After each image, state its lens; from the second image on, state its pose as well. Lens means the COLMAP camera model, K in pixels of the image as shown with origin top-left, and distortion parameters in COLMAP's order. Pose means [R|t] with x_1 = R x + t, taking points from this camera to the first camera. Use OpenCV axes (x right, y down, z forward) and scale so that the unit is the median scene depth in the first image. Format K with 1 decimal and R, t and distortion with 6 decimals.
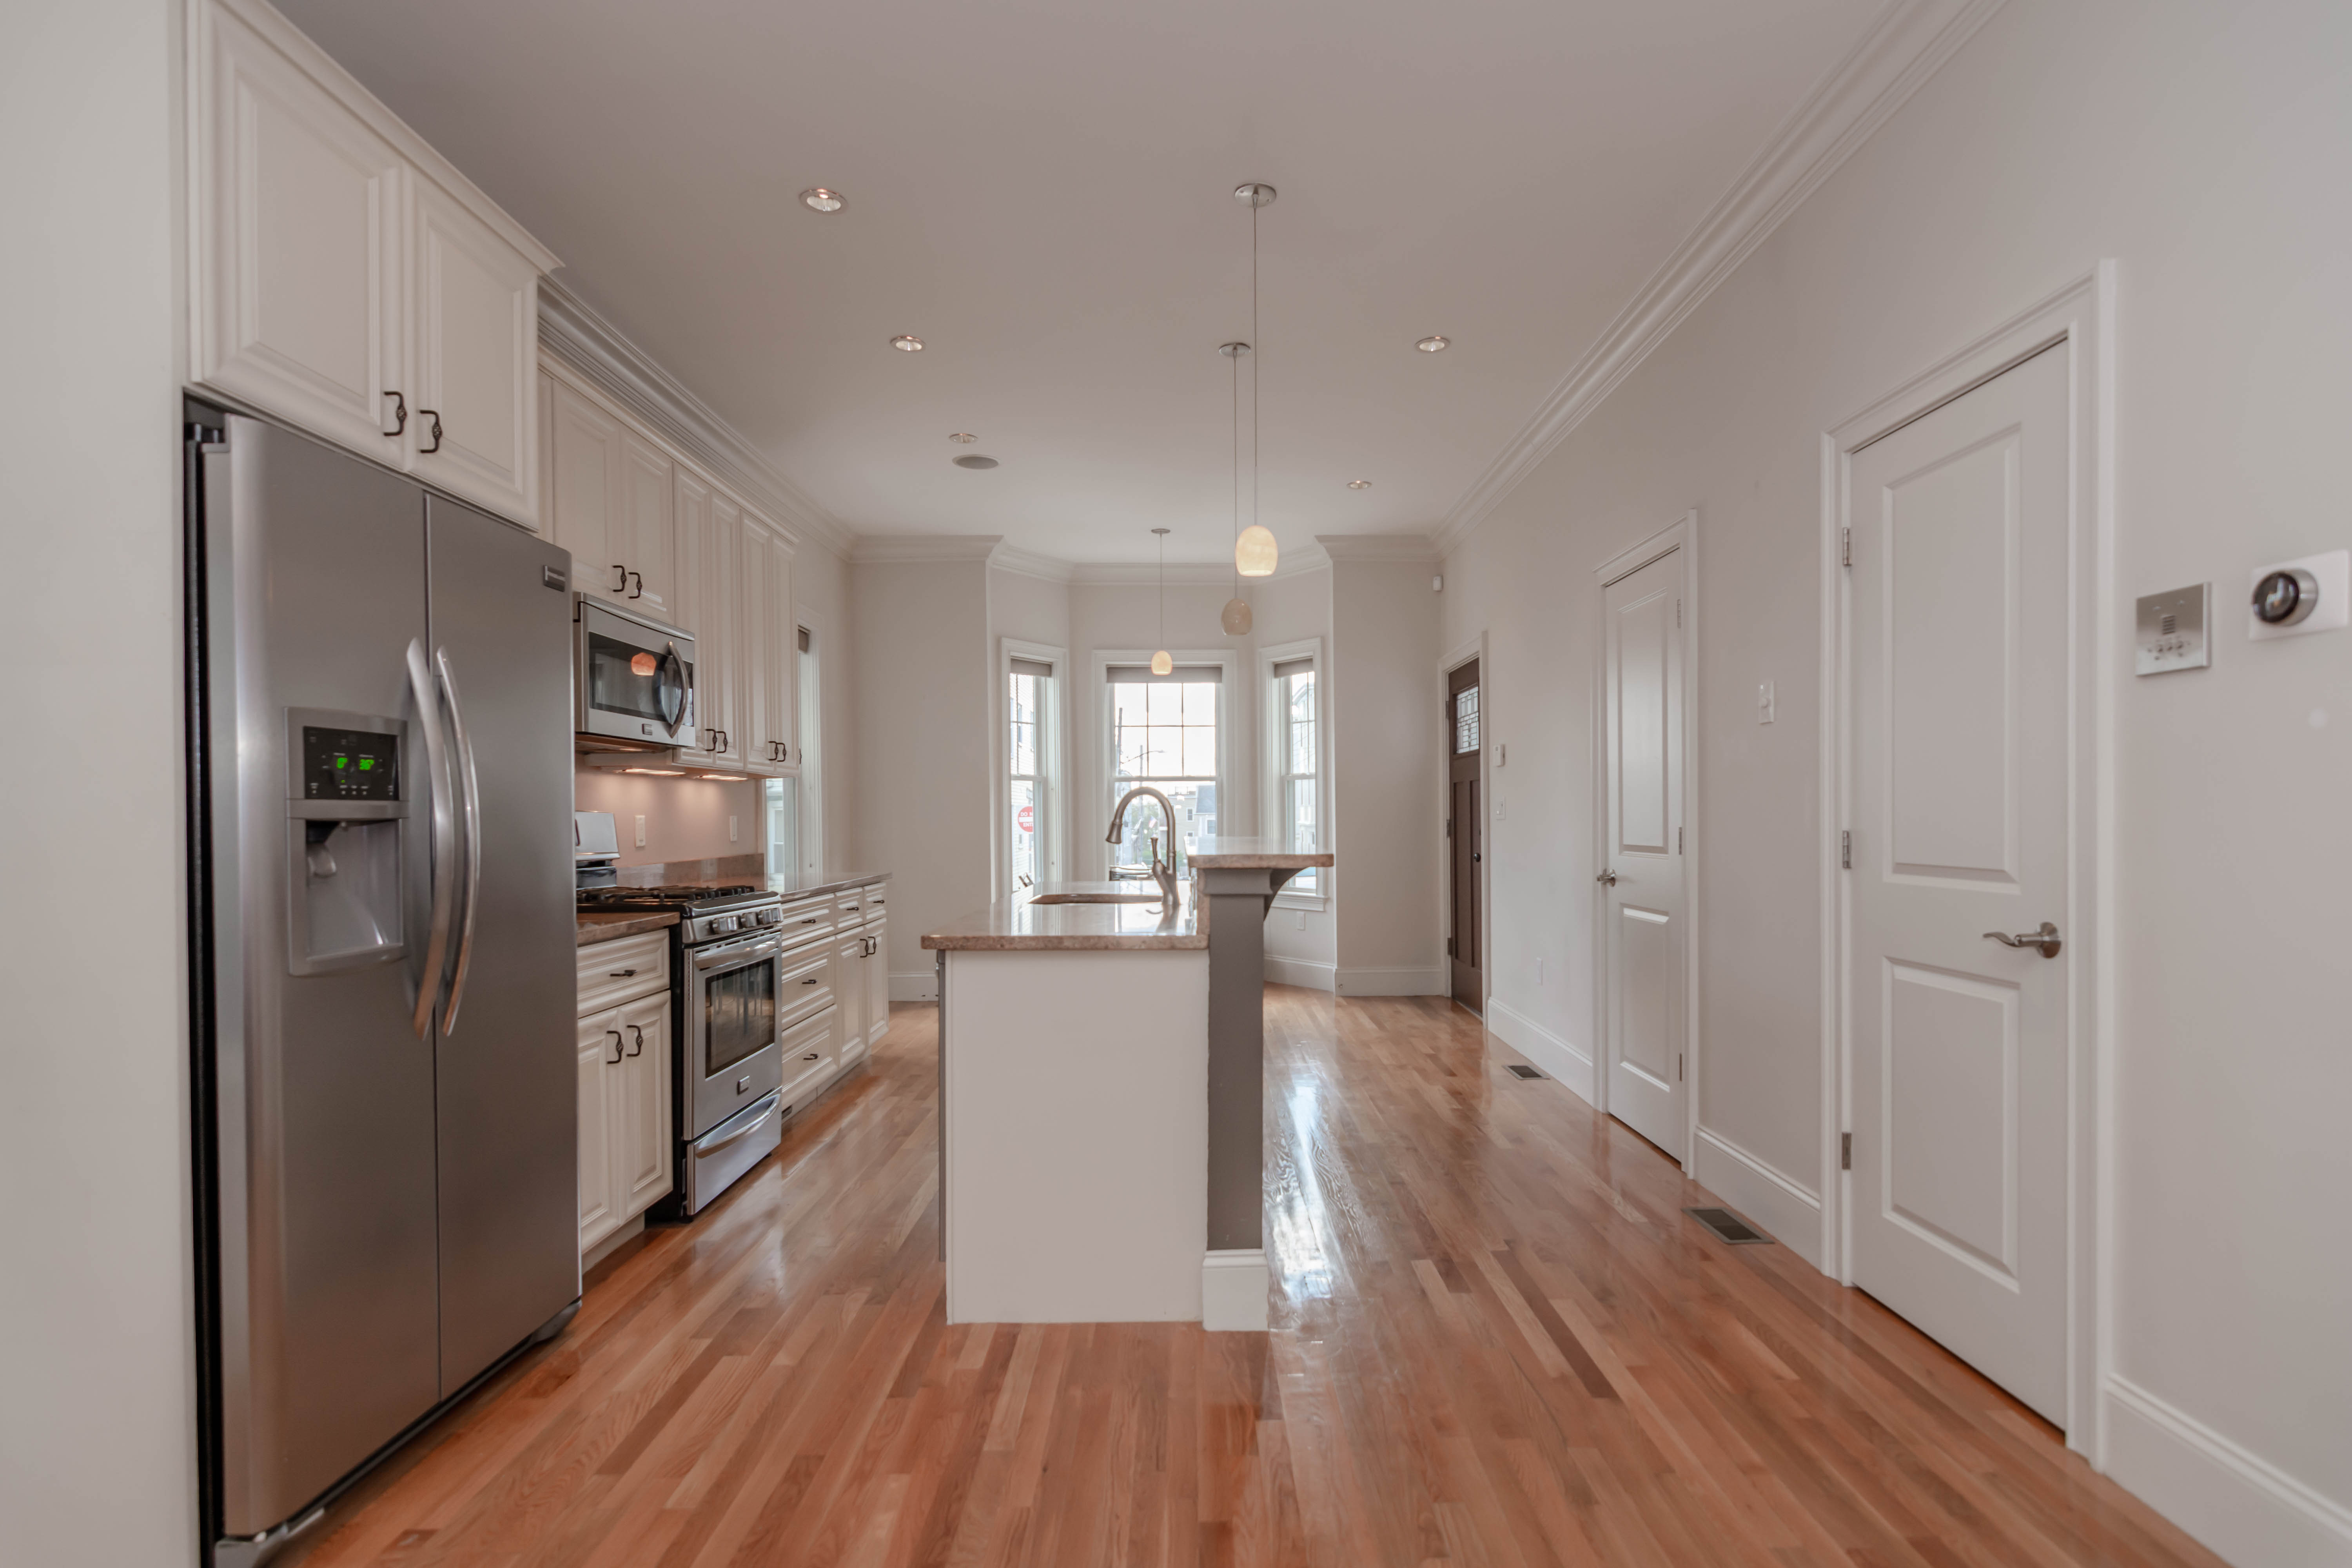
lens RADIAL K [[1151.1, 0, 1224.0], [0, 1151.1, 825.0], [0, 0, 1]] dist [0.003672, -0.000064]
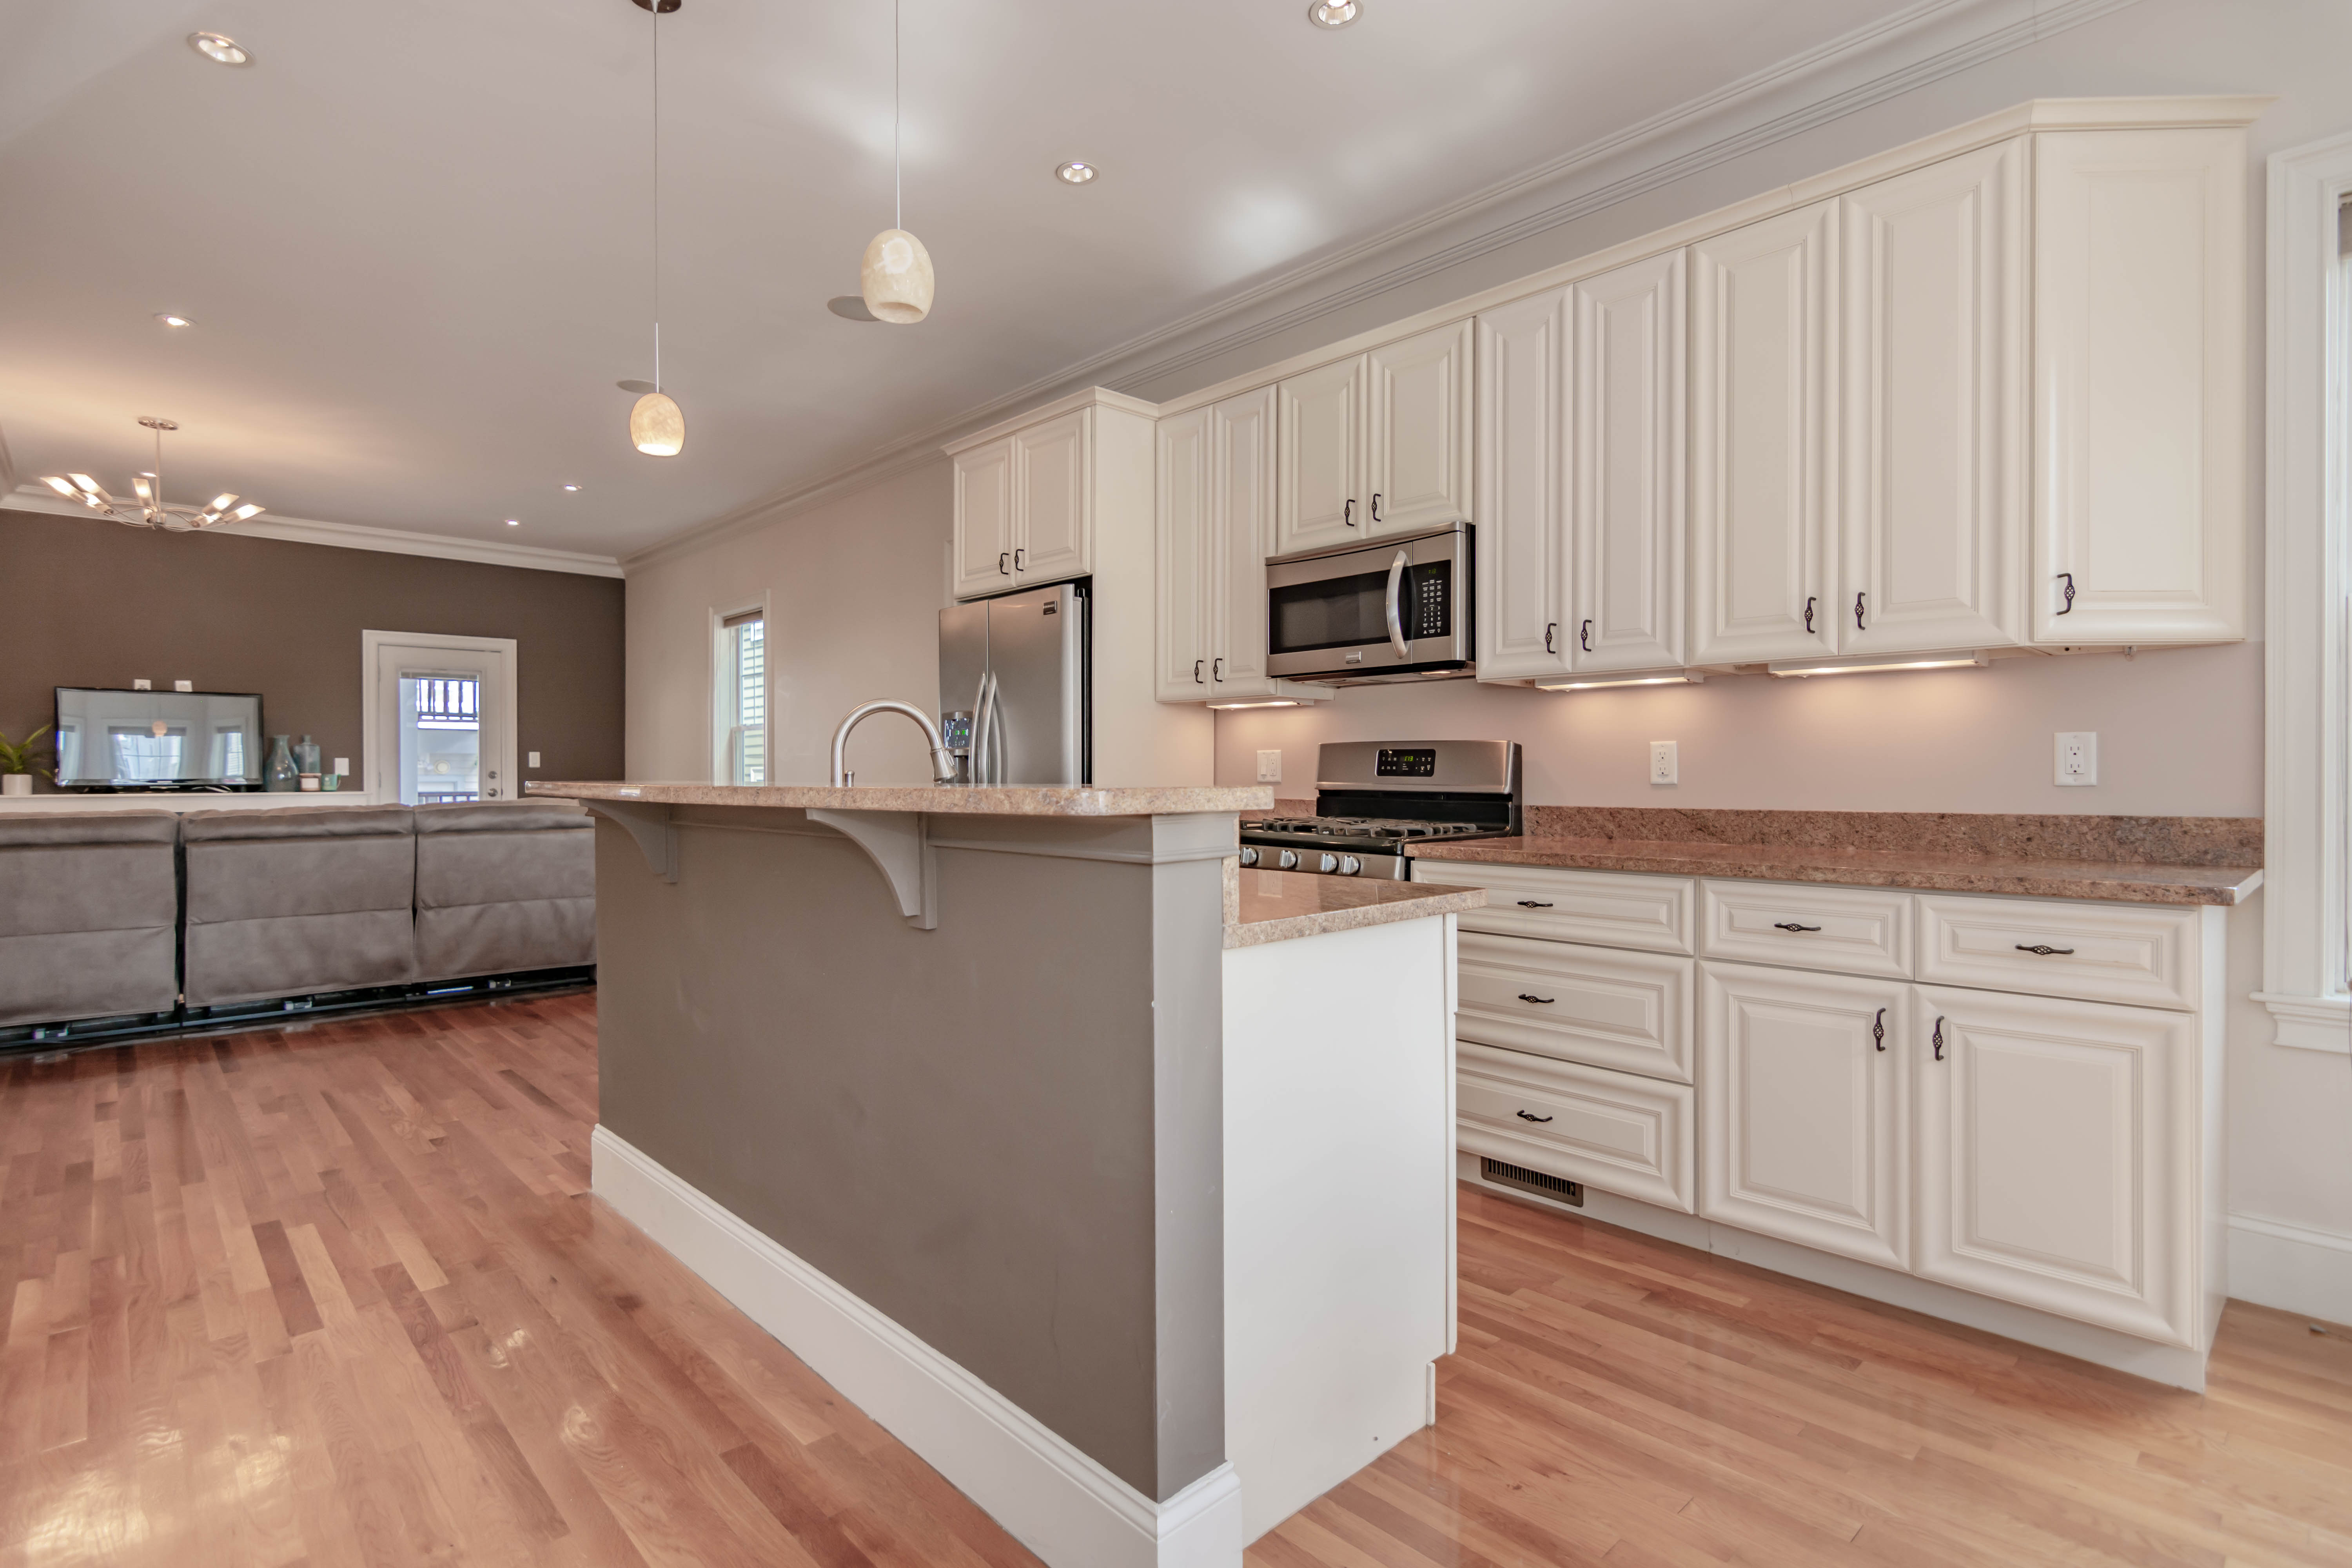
lens RADIAL K [[1151.1, 0, 1164.2], [0, 1151.1, 770.1], [0, 0, 1]] dist [0.003672, -0.000064]
pose [[-0.756654, 0.003784, -0.653805, 0.173330], [0.000280, 0.999985, 0.005463, 0.005007], [0.653816, 0.003950, -0.756643, 1.079589]]
